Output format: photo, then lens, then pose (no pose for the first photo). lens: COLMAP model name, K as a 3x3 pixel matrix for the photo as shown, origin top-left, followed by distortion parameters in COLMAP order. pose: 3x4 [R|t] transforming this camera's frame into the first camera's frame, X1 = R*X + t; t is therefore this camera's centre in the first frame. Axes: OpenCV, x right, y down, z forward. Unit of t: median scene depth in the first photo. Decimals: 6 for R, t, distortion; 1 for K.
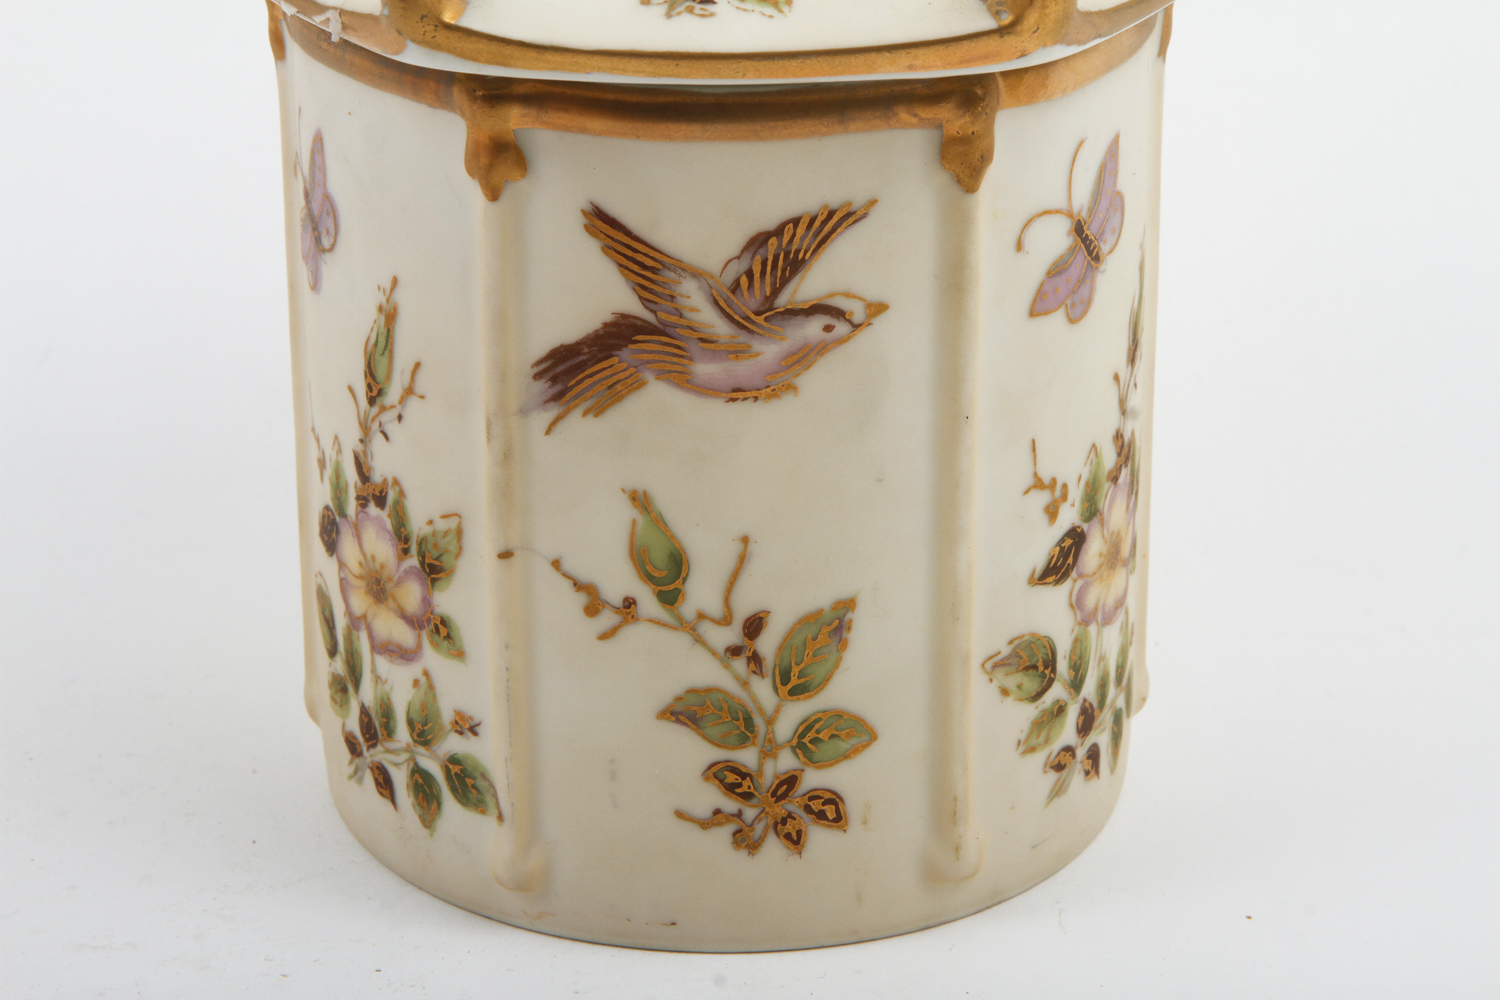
lens RADIAL K [[3915.8, 0, 753.2], [0, 3915.8, 495.2], [0, 0, 1]] dist [0.098881, 0.000000]
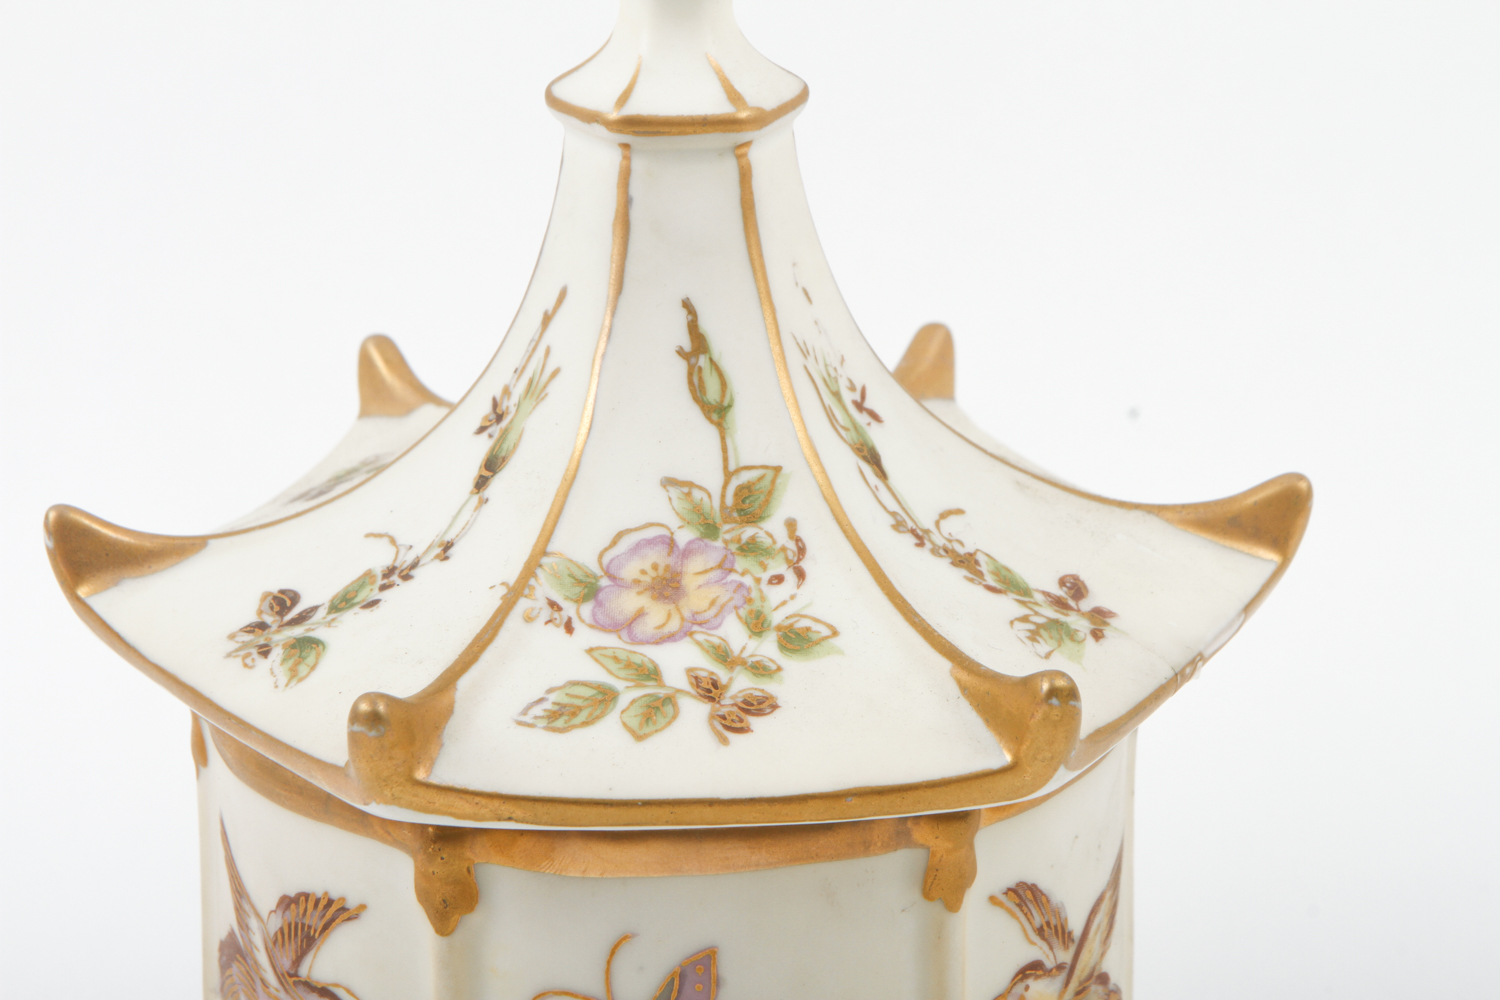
lens RADIAL K [[4670.8, 0, 775.1], [0, 4670.8, 474.6], [0, 0, 1]] dist [0.324337, 0.000000]
pose [[0.559142, 0.270289, -0.783776, 0.709224], [-0.326554, 0.940743, 0.091457, -0.230834], [0.762052, 0.204808, 0.614273, 0.258717]]
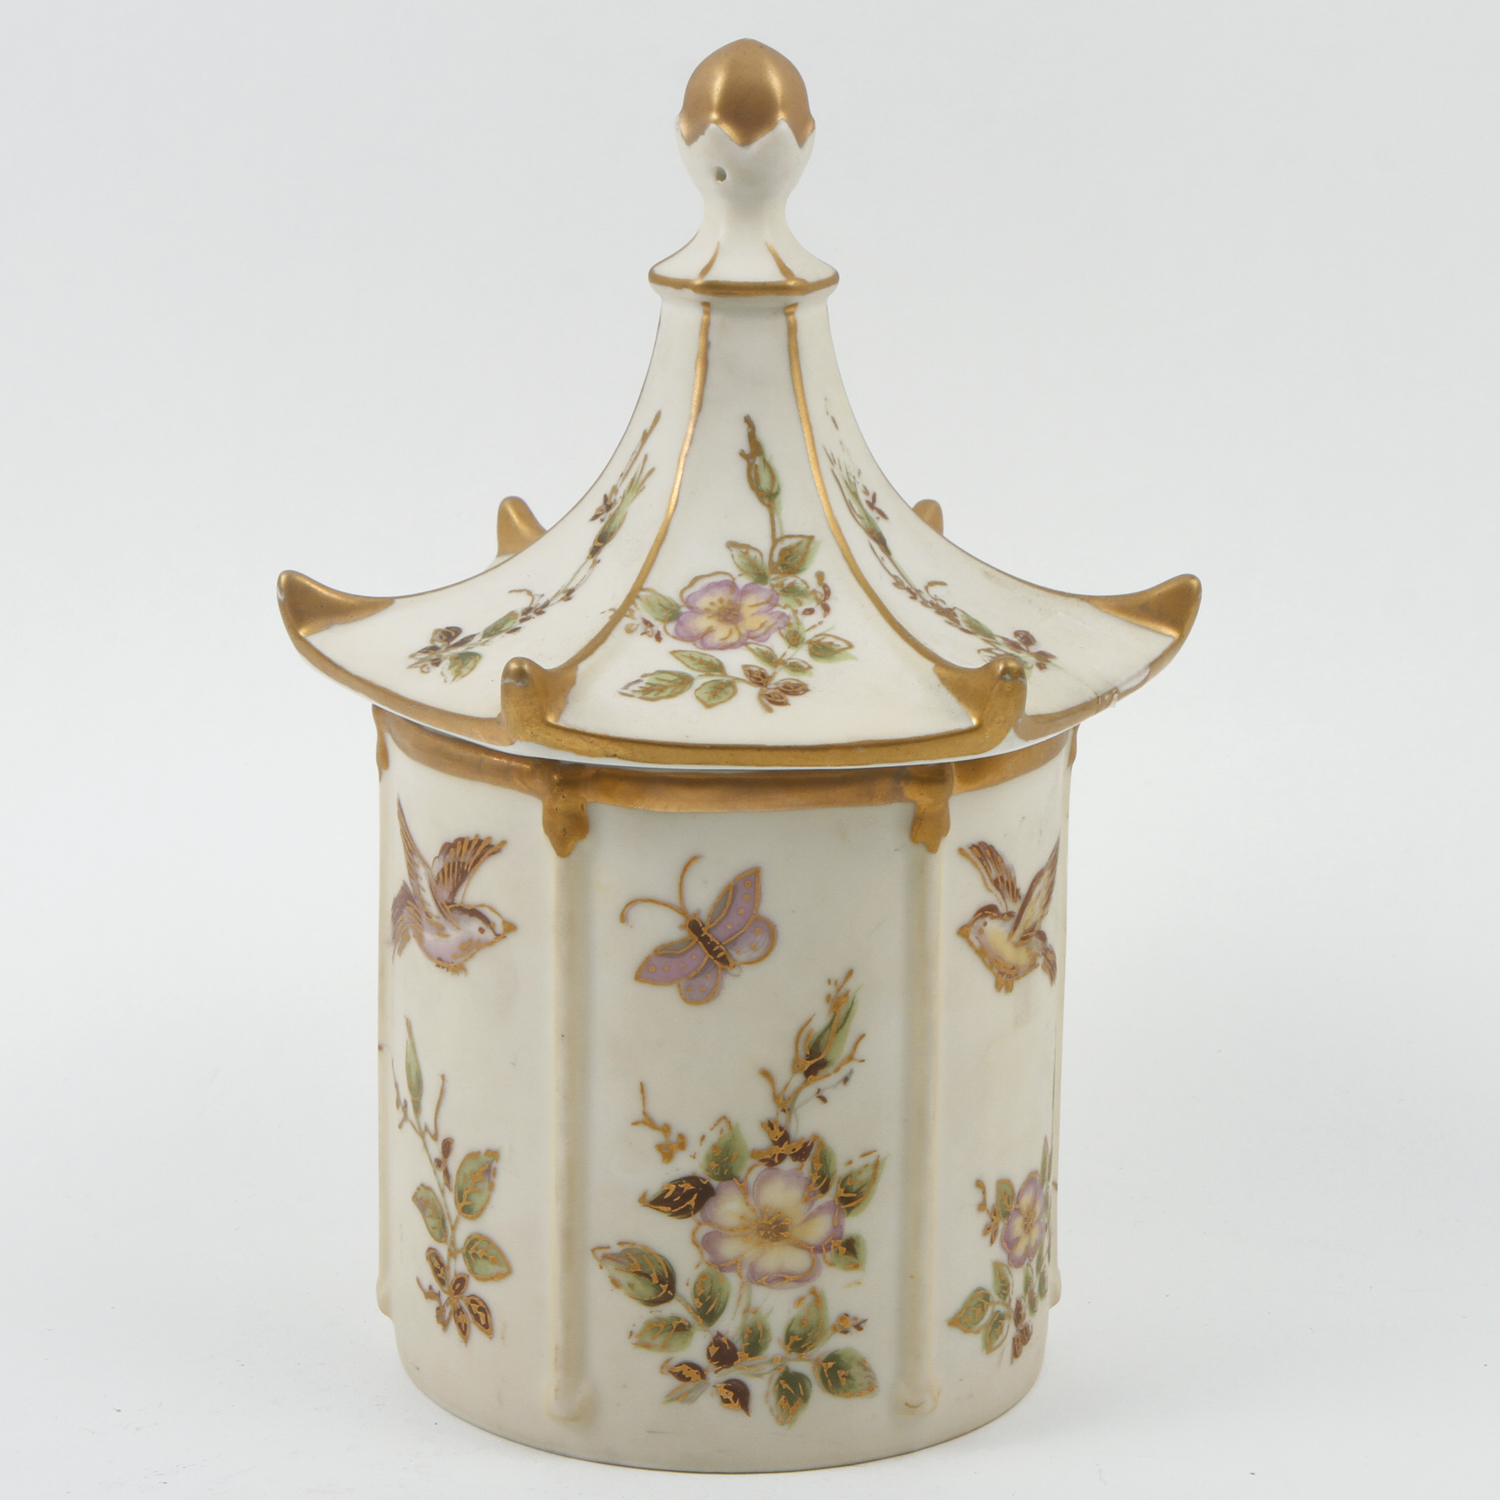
lens RADIAL K [[4355.6, 0, 752.5], [0, 4355.6, 749.0], [0, 0, 1]] dist [-0.100774, 0.000000]
pose [[0.547174, 0.210547, -0.810105, 0.931720], [-0.346318, 0.938065, 0.009888, -0.109317], [0.762013, 0.275144, 0.586201, 0.143873]]
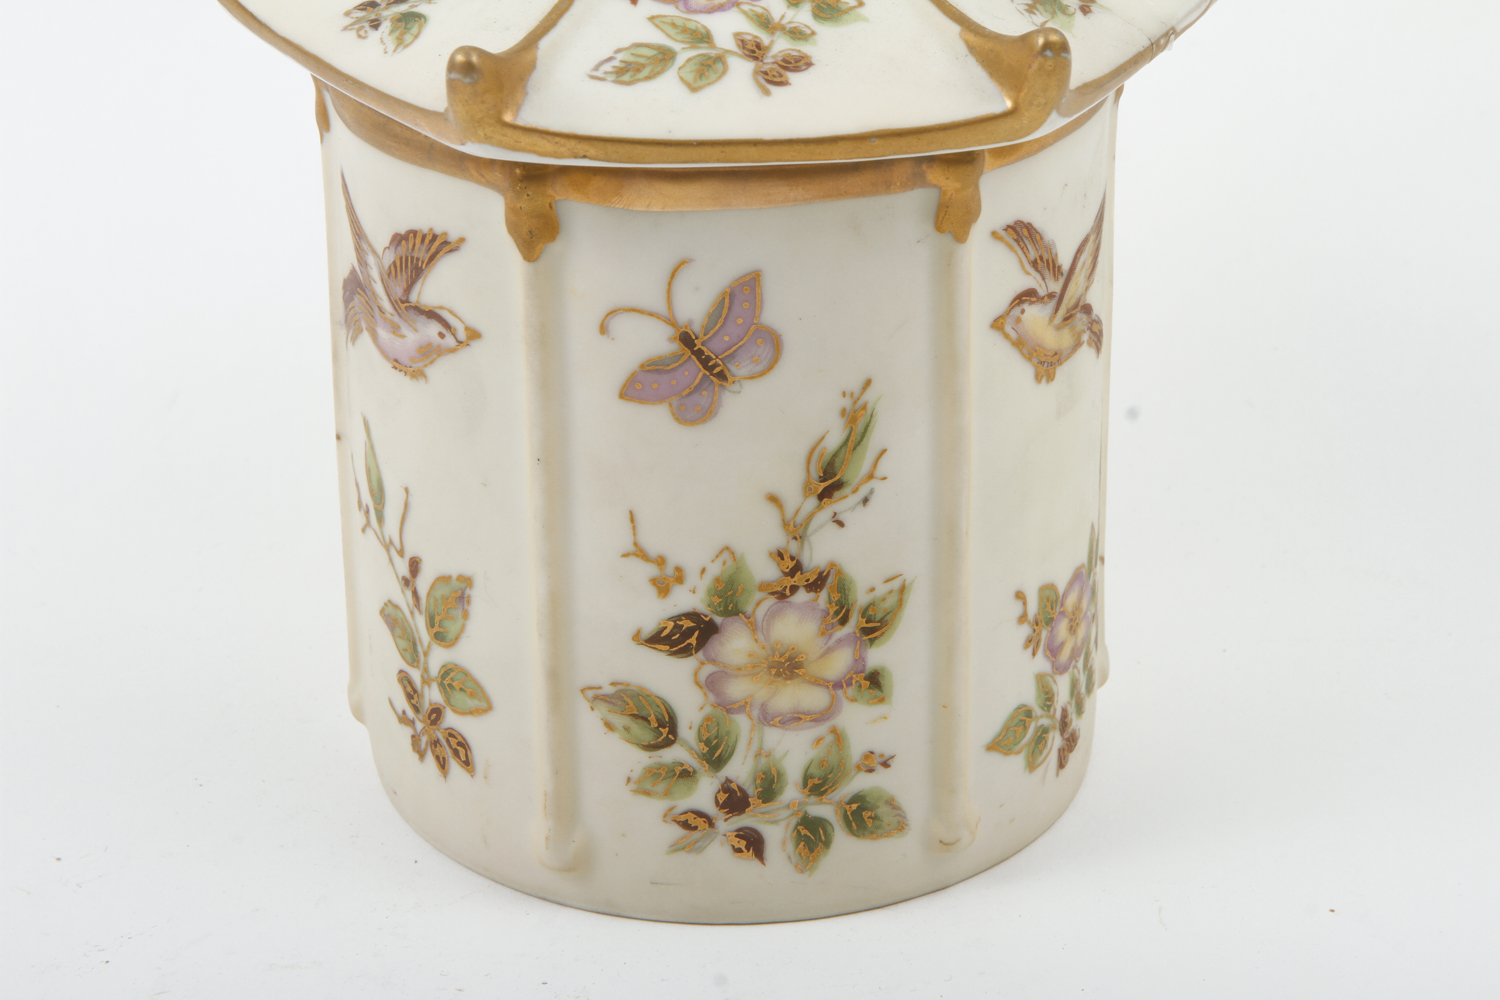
lens RADIAL K [[3915.8, 0, 763.0], [0, 3915.8, 492.9], [0, 0, 1]] dist [0.098881, 0.000000]
pose [[0.550455, 0.354161, -0.756022, 0.712562], [-0.322823, 0.925416, 0.198469, -0.192597], [0.769925, 0.134813, 0.623732, 0.272768]]
